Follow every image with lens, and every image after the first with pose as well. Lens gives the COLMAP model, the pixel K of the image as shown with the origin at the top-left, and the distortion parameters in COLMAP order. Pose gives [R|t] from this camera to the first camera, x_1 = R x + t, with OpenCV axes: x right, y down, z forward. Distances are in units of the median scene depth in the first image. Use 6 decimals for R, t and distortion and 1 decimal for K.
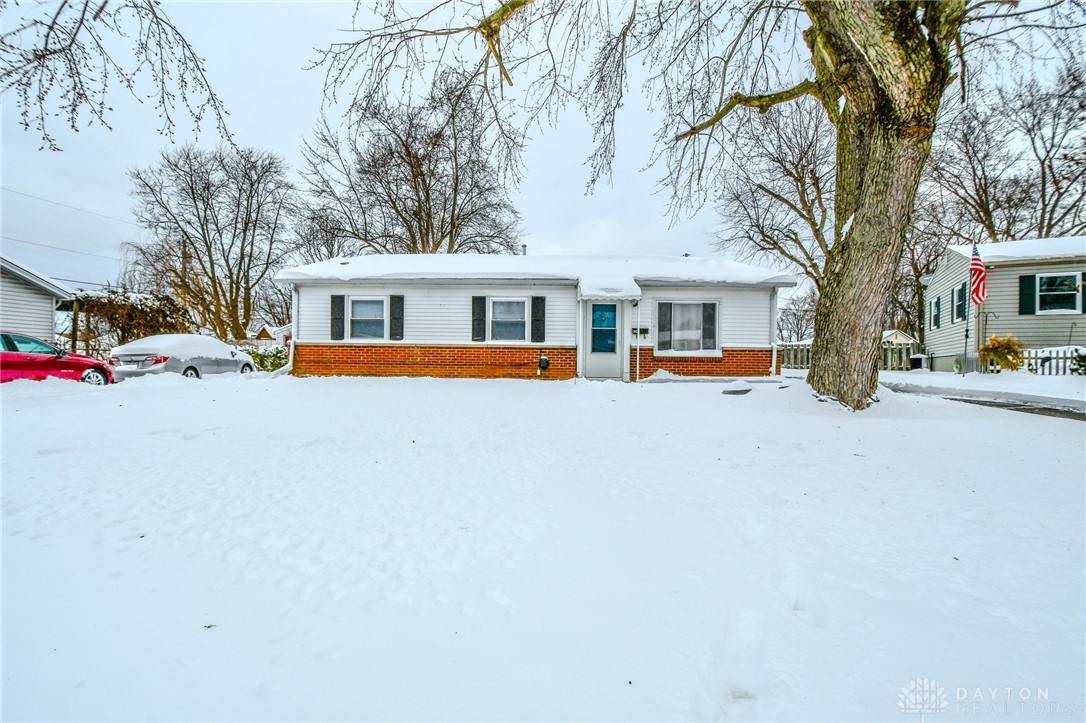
lens RADIAL K [[472.7, 0, 534.0], [0, 472.7, 356.2], [0, 0, 1]] dist [0.006882, -0.016145]
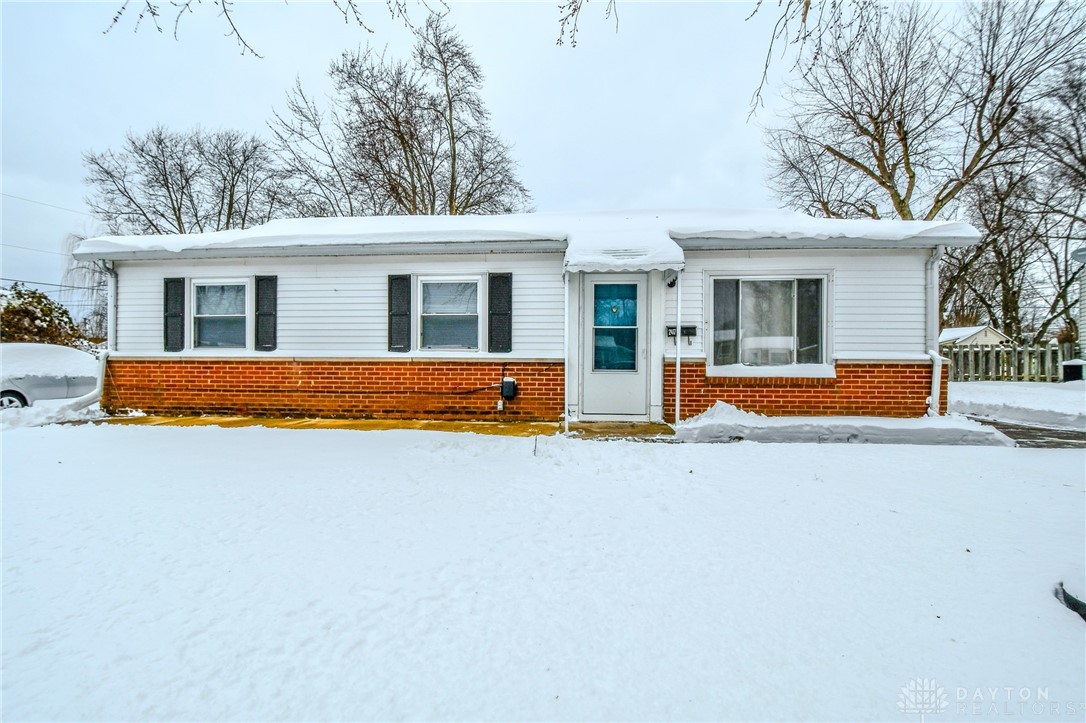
lens RADIAL K [[472.7, 0, 535.9], [0, 472.7, 357.3], [0, 0, 1]] dist [0.006882, -0.016145]
pose [[0.997789, -0.007550, -0.066029, 0.089852], [0.007593, 0.999971, 0.000394, -0.023847], [0.066024, -0.000895, 0.997818, 0.429121]]
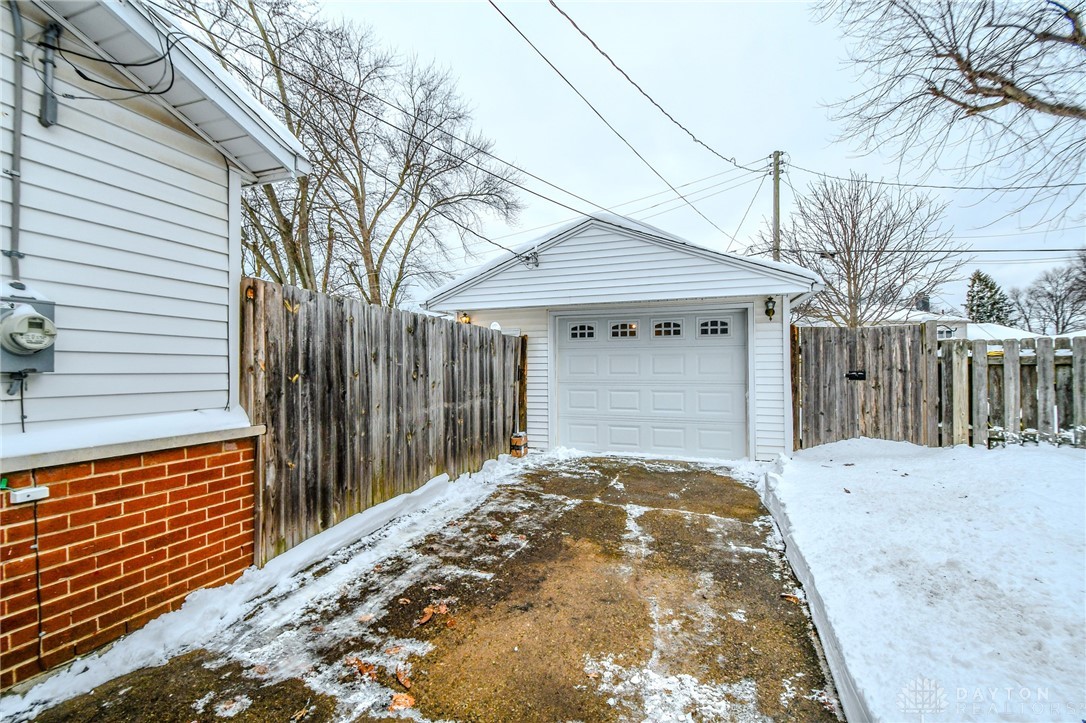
lens RADIAL K [[472.7, 0, 510.0], [0, 472.7, 361.2], [0, 0, 1]] dist [0.006882, -0.016145]
pose [[0.936252, -0.021961, -0.350643, 0.733642], [0.020486, 0.999759, -0.007914, -0.035279], [0.350732, 0.000226, 0.936476, 1.443002]]
